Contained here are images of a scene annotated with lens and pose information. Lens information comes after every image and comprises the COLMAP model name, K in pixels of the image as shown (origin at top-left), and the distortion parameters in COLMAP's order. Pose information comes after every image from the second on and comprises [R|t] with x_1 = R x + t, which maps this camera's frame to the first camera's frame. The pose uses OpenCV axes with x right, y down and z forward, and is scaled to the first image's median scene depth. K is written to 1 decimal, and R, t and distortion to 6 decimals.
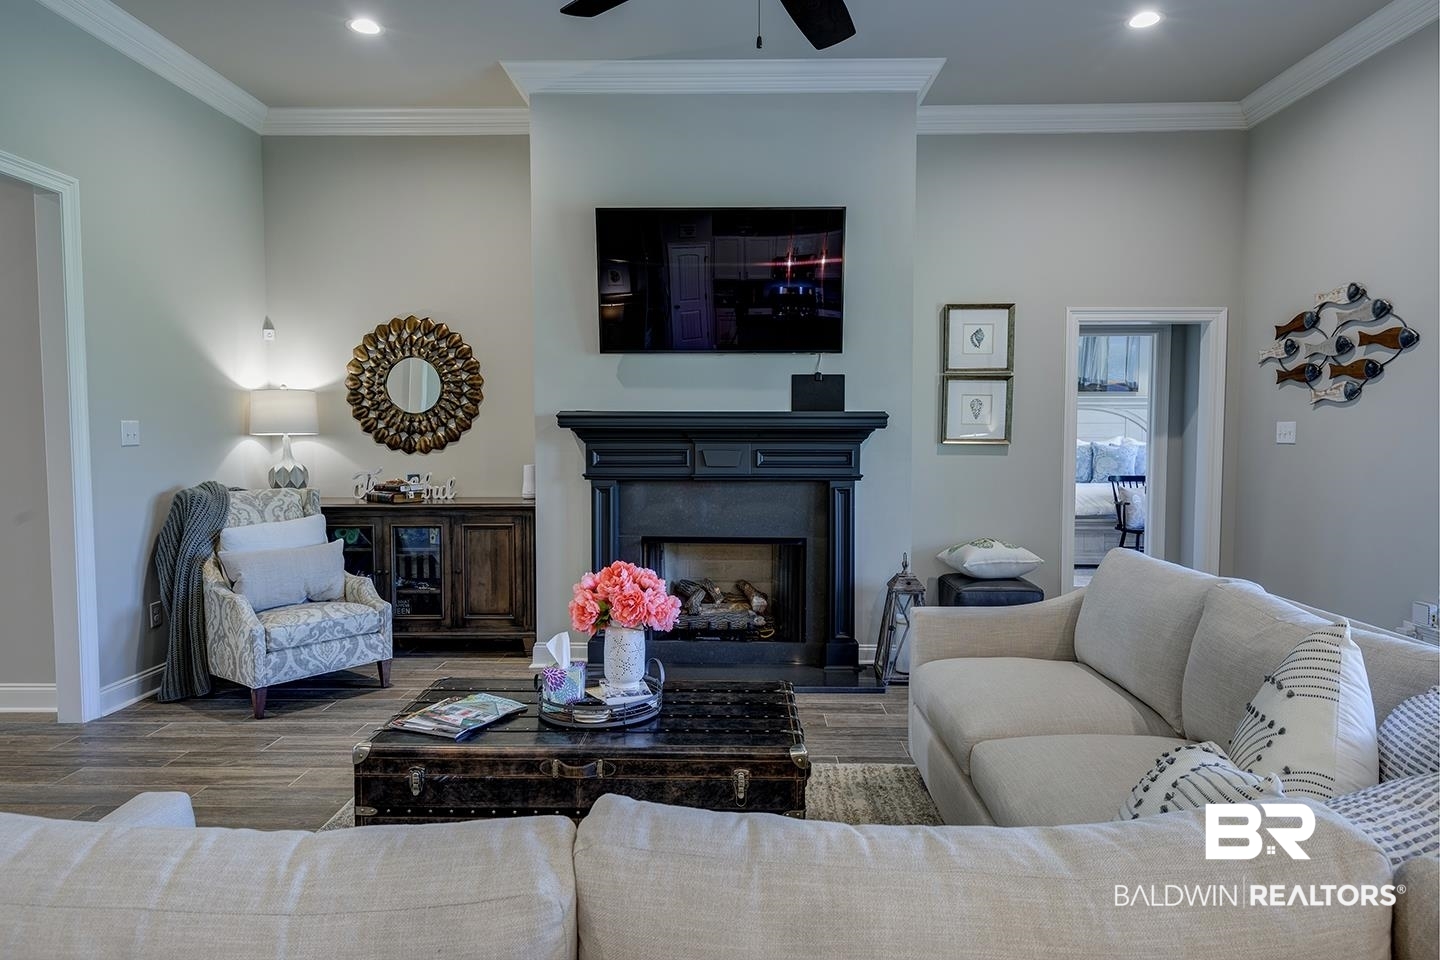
lens RADIAL K [[867.7, 0, 726.1], [0, 867.7, 479.8], [0, 0, 1]] dist [0.041197, -0.033019]
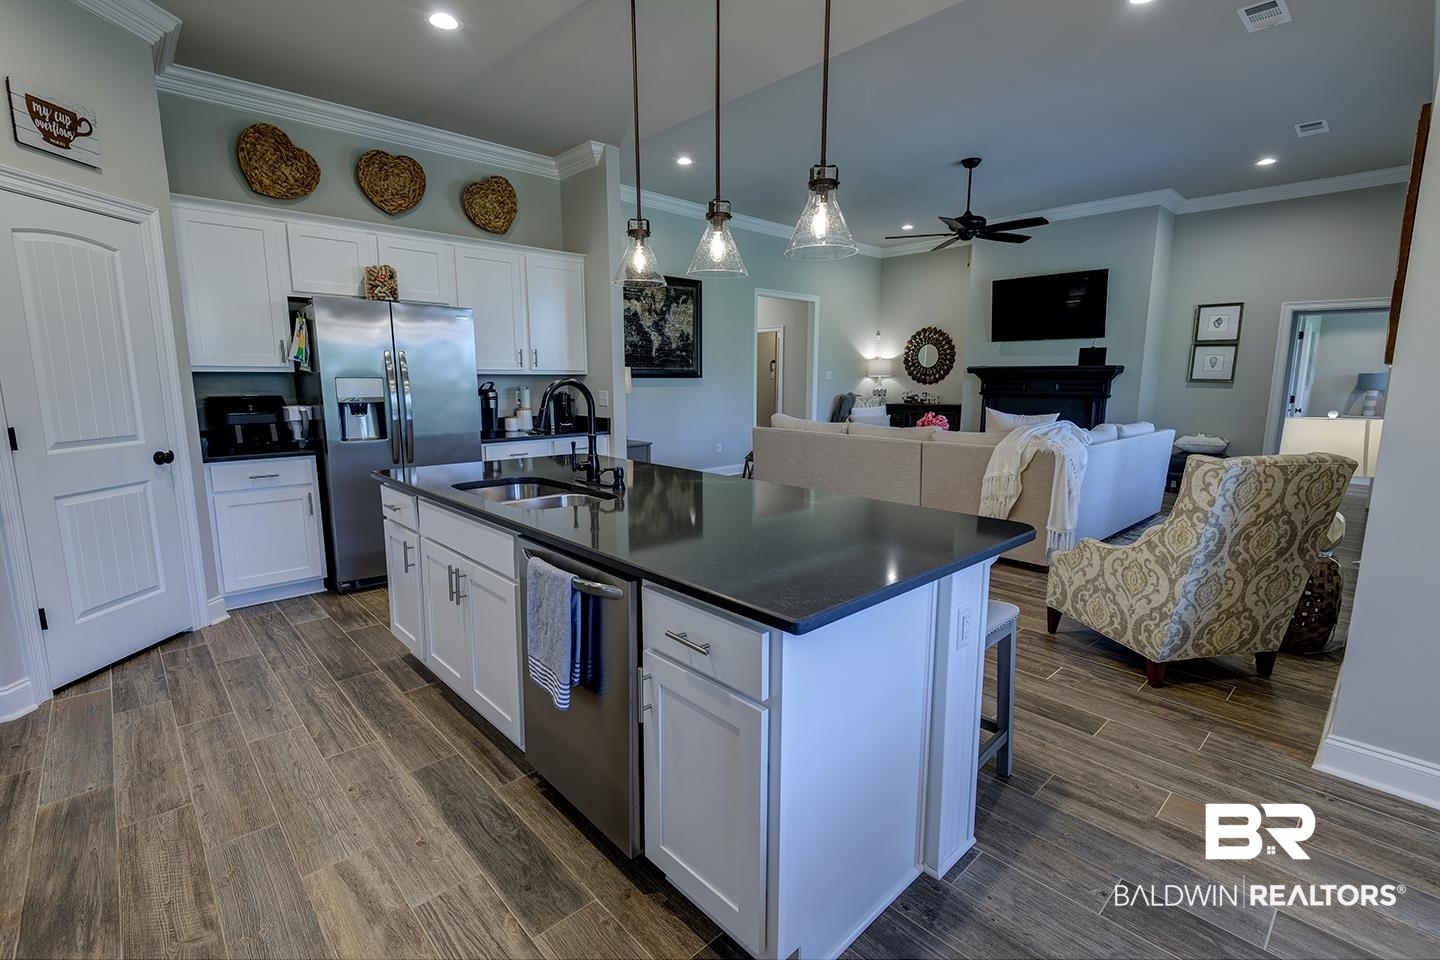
lens RADIAL K [[651.1, 0, 718.6], [0, 651.1, 478.5], [0, 0, 1]] dist [0.013548, -0.007025]
pose [[0.695781, 0.113521, -0.709226, 0.568295], [-0.043485, 0.992277, 0.116166, 0.045122], [0.716936, -0.049985, 0.695345, -0.703805]]
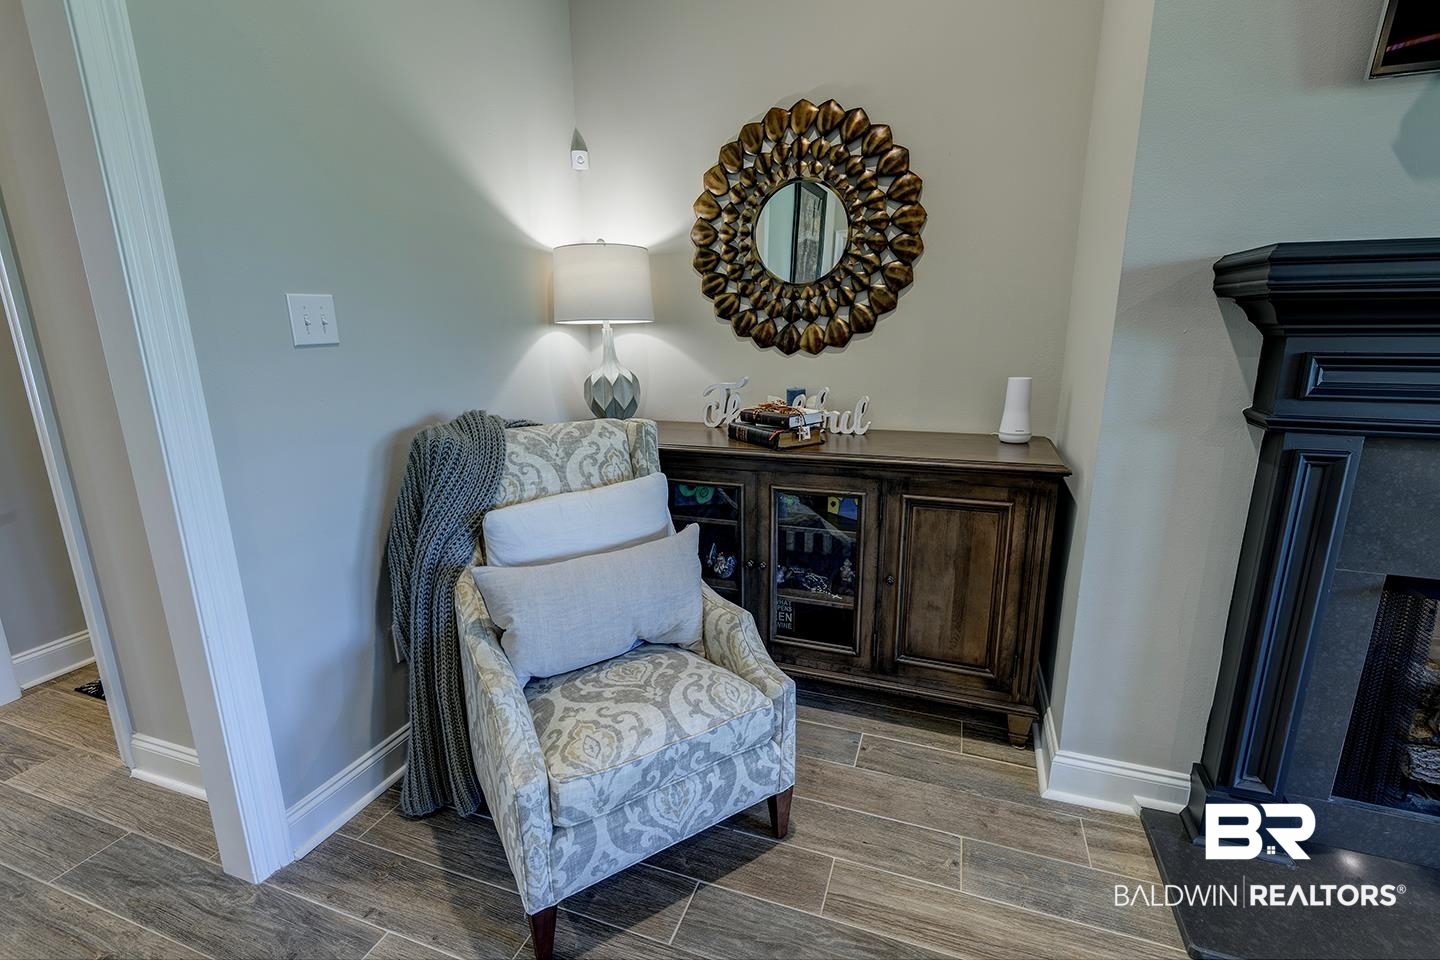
lens RADIAL K [[656.8, 0, 726.4], [0, 656.8, 478.9], [0, 0, 1]] dist [0.048775, -0.037601]
pose [[0.947321, 0.064855, -0.313651, -0.260358], [-0.007887, 0.983711, 0.179585, -0.026775], [0.320189, -0.167650, 0.932402, 0.556214]]
